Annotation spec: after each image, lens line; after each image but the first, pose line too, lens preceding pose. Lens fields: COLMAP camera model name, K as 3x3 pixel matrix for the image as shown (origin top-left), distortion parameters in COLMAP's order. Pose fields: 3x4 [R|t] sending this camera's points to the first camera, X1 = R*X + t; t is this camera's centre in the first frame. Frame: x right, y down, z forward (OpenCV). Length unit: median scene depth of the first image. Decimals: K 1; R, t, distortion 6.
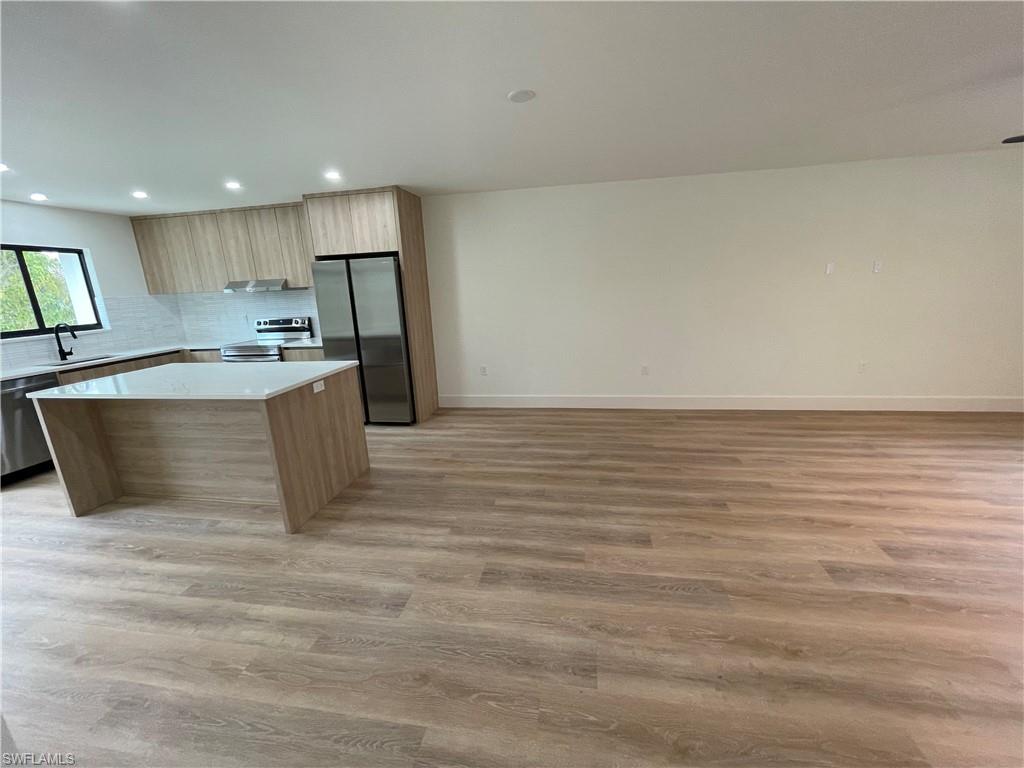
lens RADIAL K [[415.5, 0, 515.5], [0, 415.5, 383.7], [0, 0, 1]] dist [-0.001508, -0.000728]
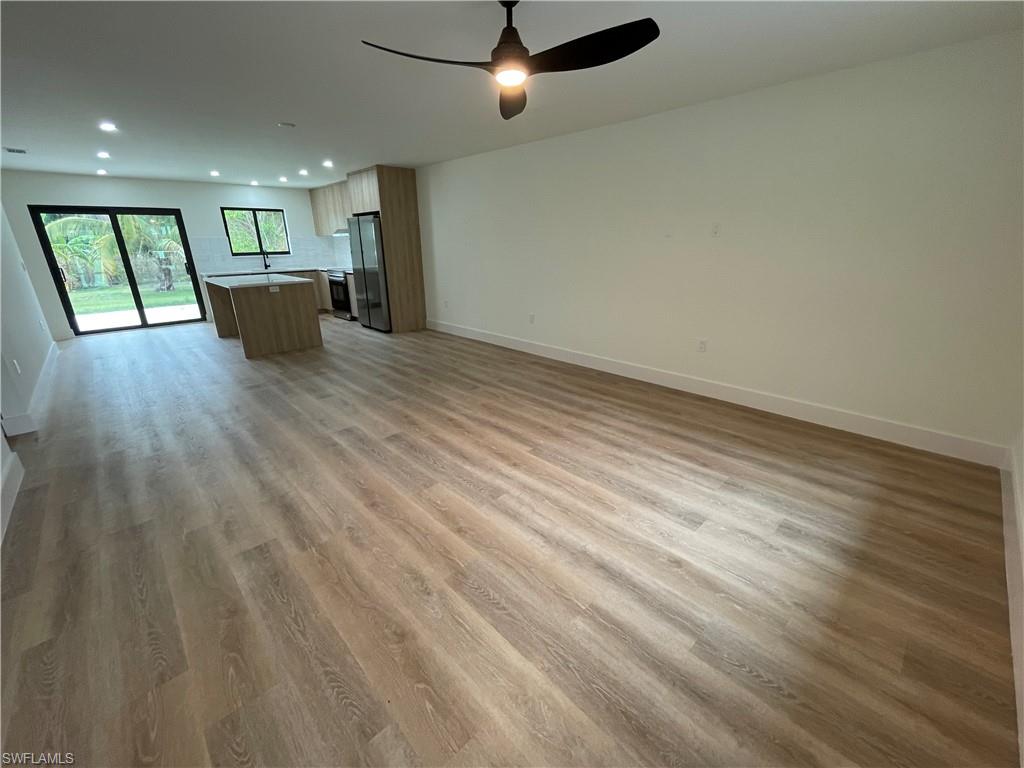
lens RADIAL K [[424.1, 0, 515.2], [0, 424.1, 382.6], [0, 0, 1]] dist [-0.002628, 0.000111]
pose [[0.803362, 0.222637, -0.552306, 1.111436], [-0.163380, 0.974296, 0.155097, -0.040552], [0.572639, -0.034364, 0.819087, 0.028685]]
